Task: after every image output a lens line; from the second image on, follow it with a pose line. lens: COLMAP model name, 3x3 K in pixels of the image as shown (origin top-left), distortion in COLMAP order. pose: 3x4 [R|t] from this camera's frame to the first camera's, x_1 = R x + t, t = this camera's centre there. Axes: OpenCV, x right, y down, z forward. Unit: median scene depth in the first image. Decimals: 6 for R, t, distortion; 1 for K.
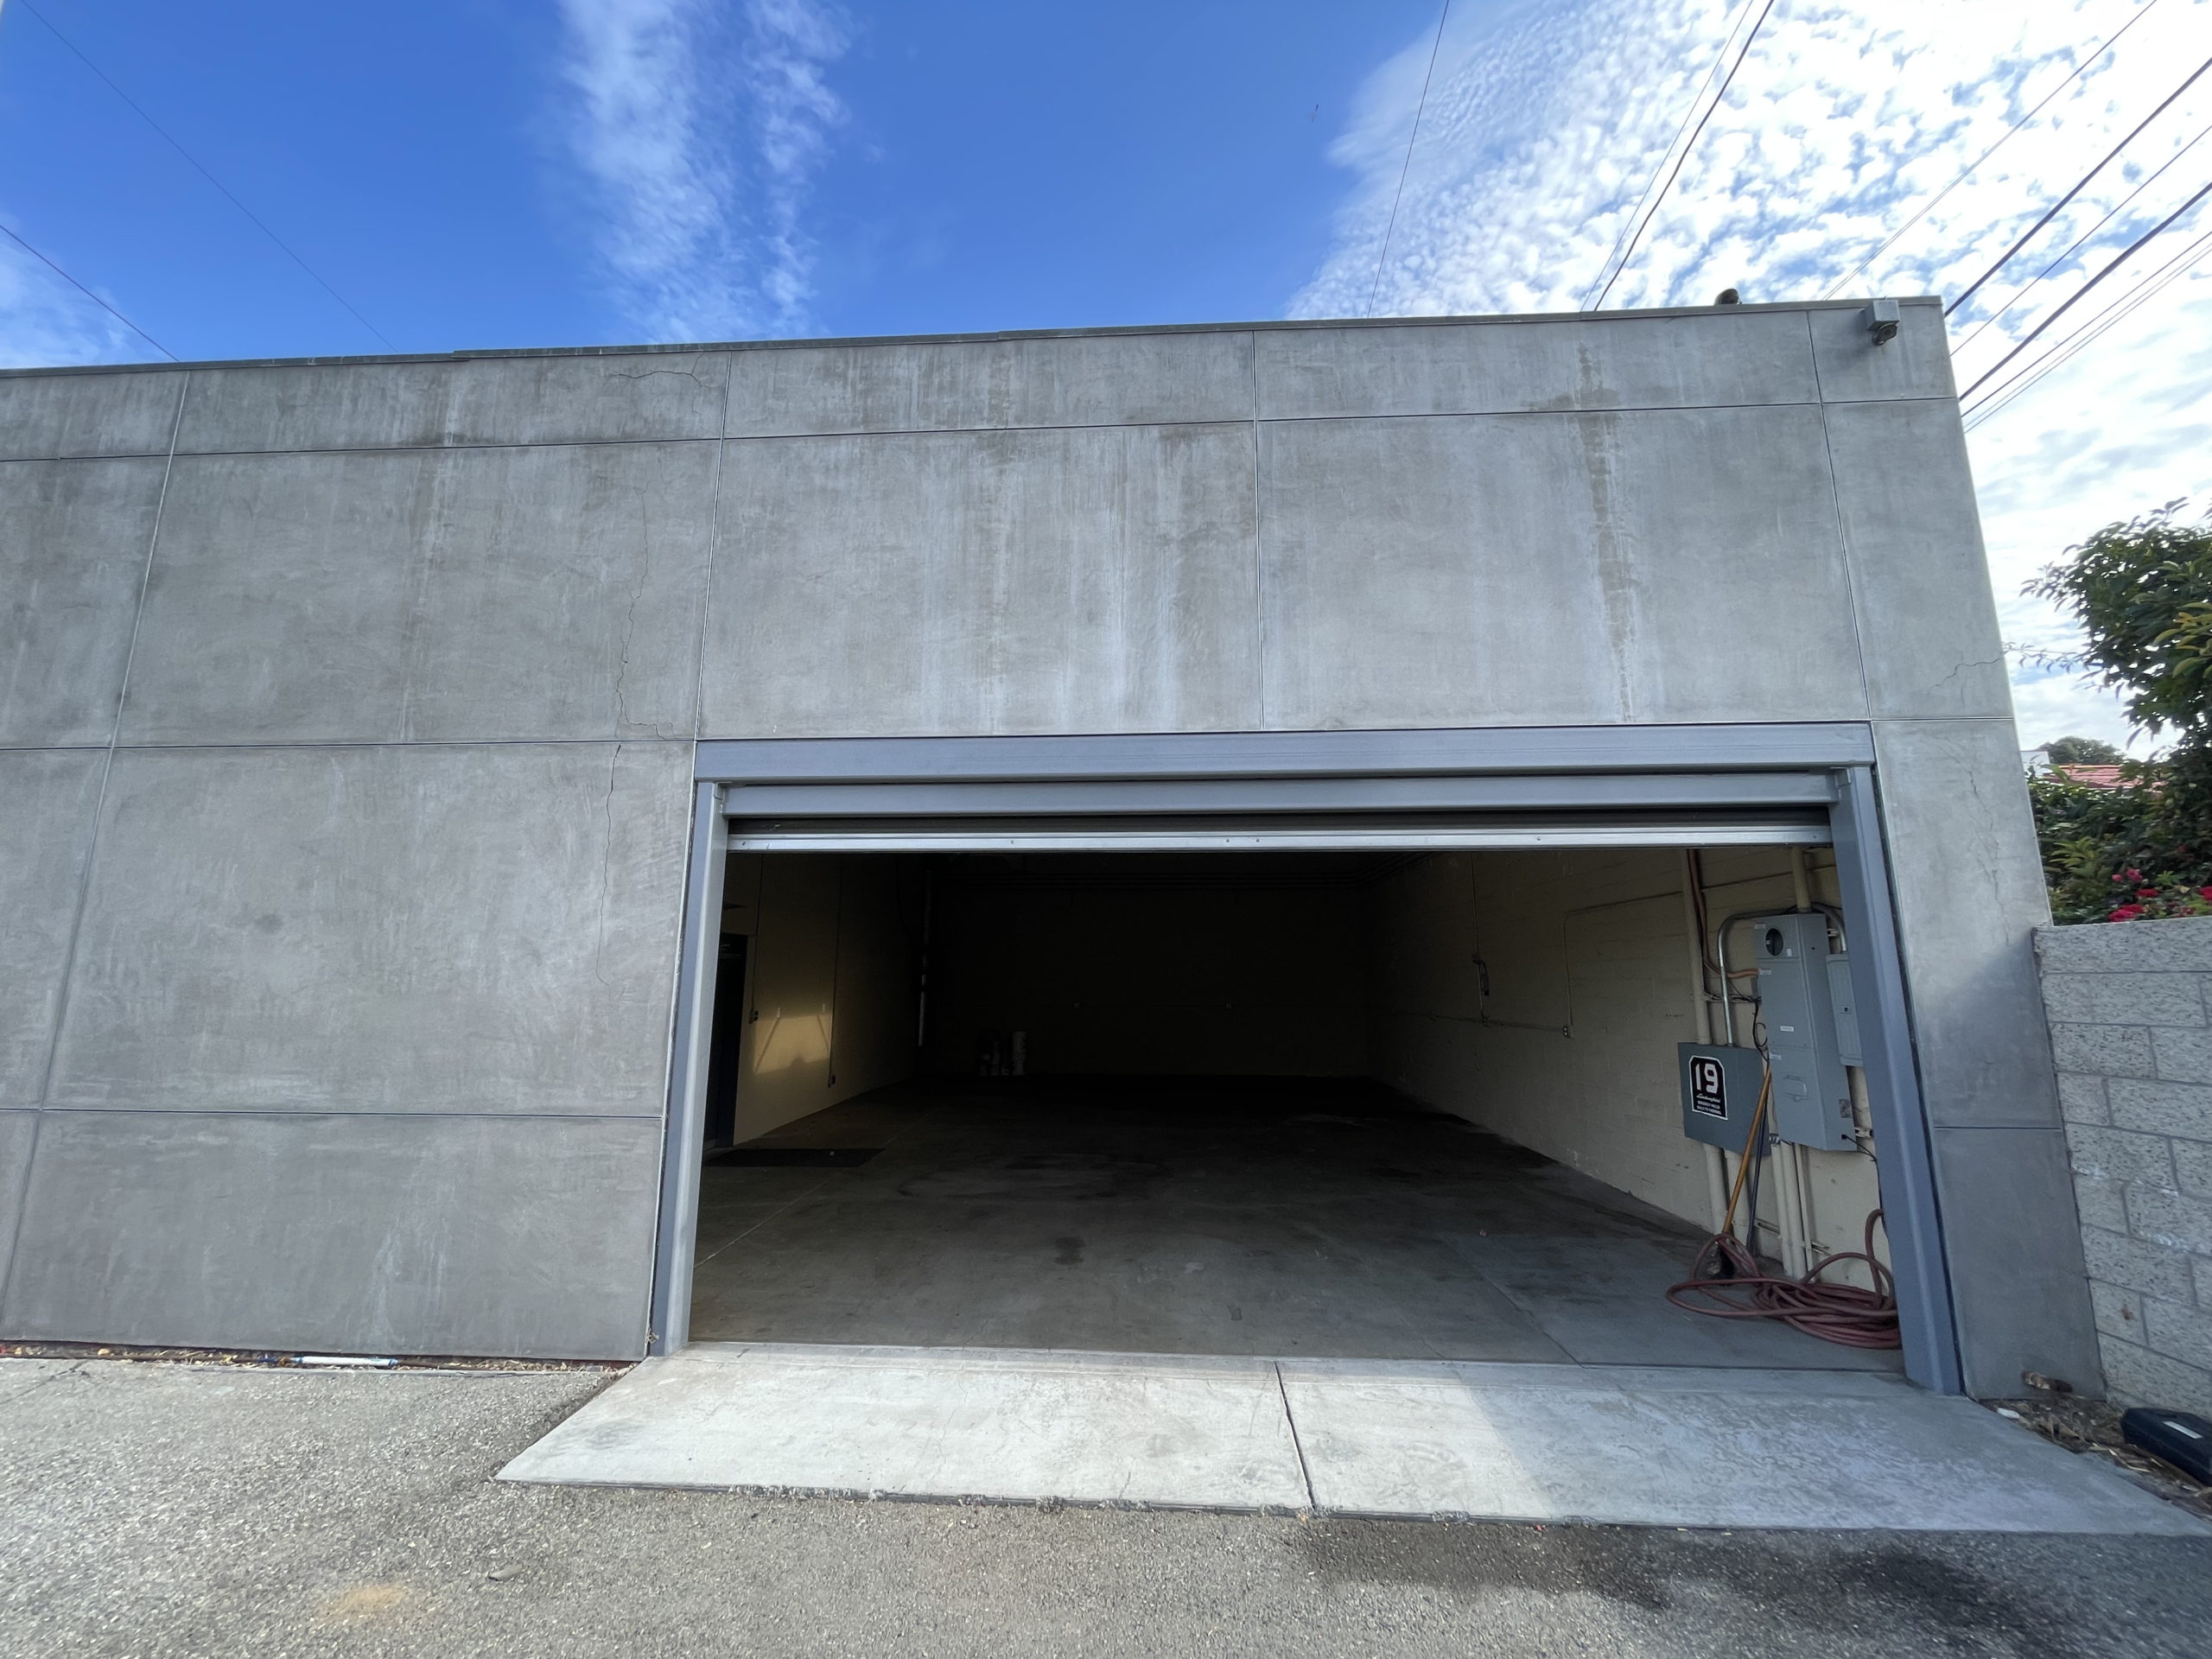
lens RADIAL K [[894.3, 0, 1110.4], [0, 894.3, 833.7], [0, 0, 1]] dist [-0.008794, 0.001343]
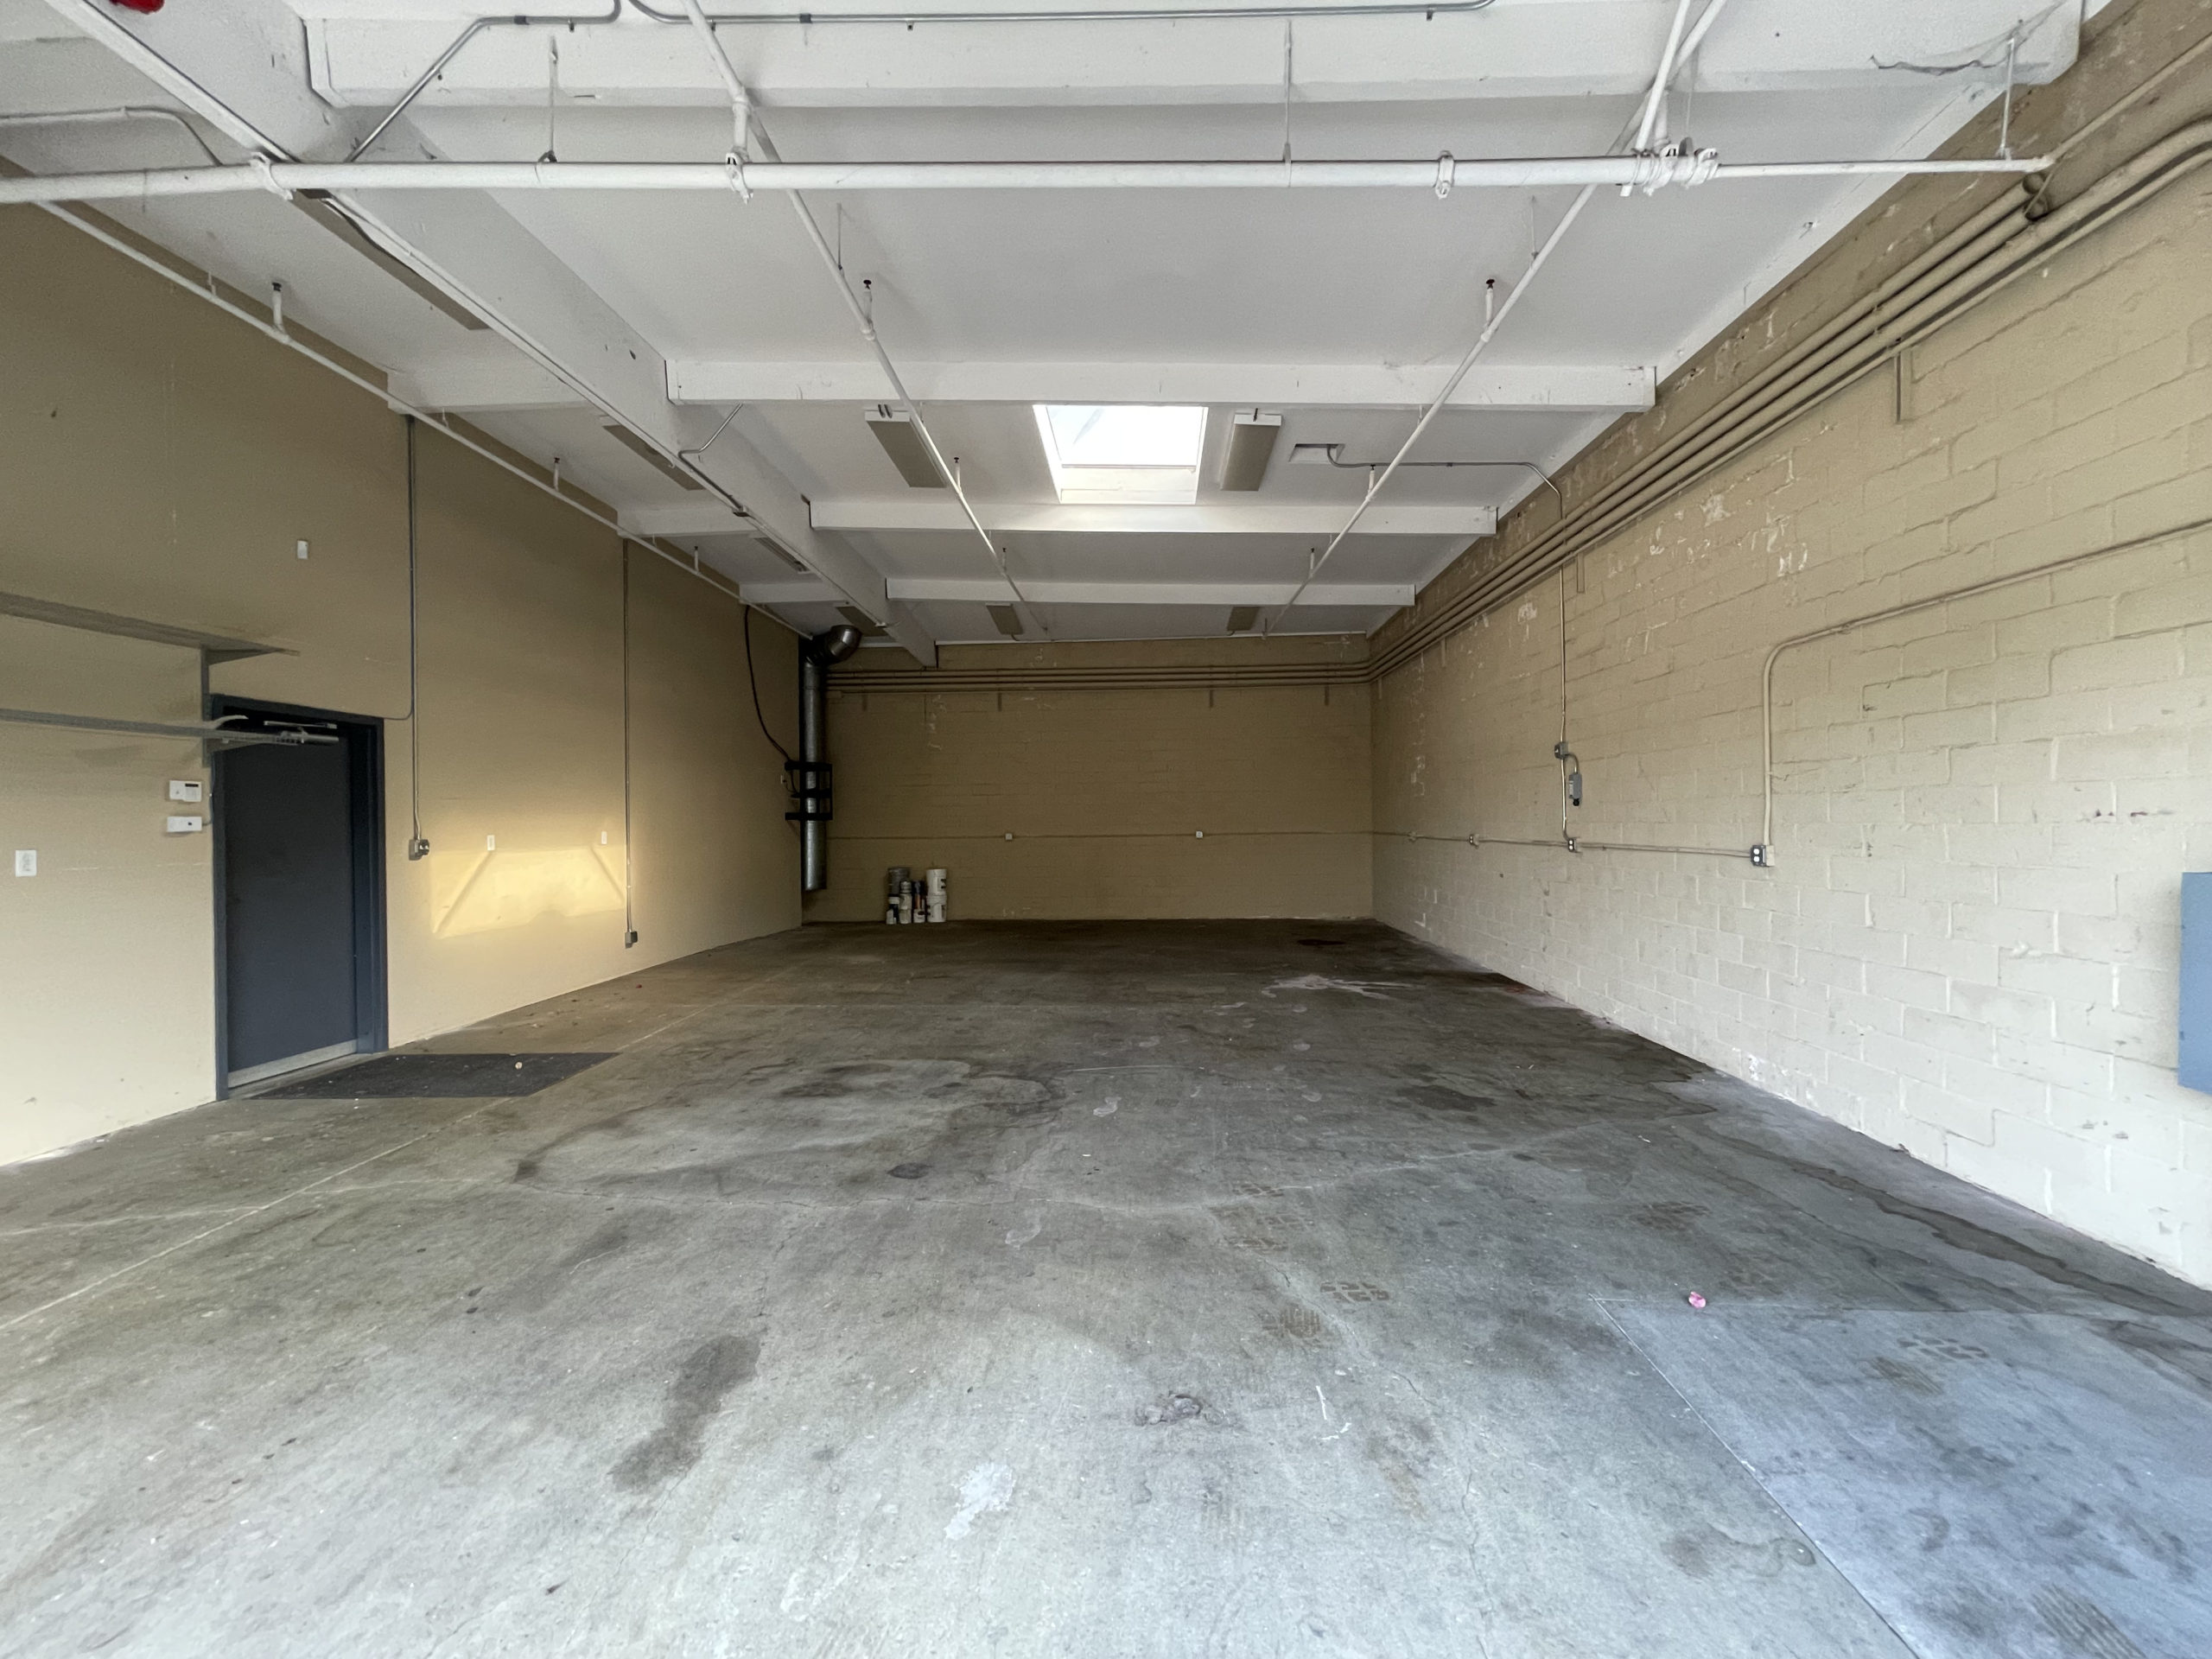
lens RADIAL K [[894.3, 0, 1111.9], [0, 894.3, 826.3], [0, 0, 1]] dist [-0.008794, 0.001343]
pose [[0.999886, -0.011241, 0.010092, 0.089749], [0.009371, 0.985535, 0.169210, 0.098583], [-0.011848, -0.169096, 0.985528, 0.427848]]
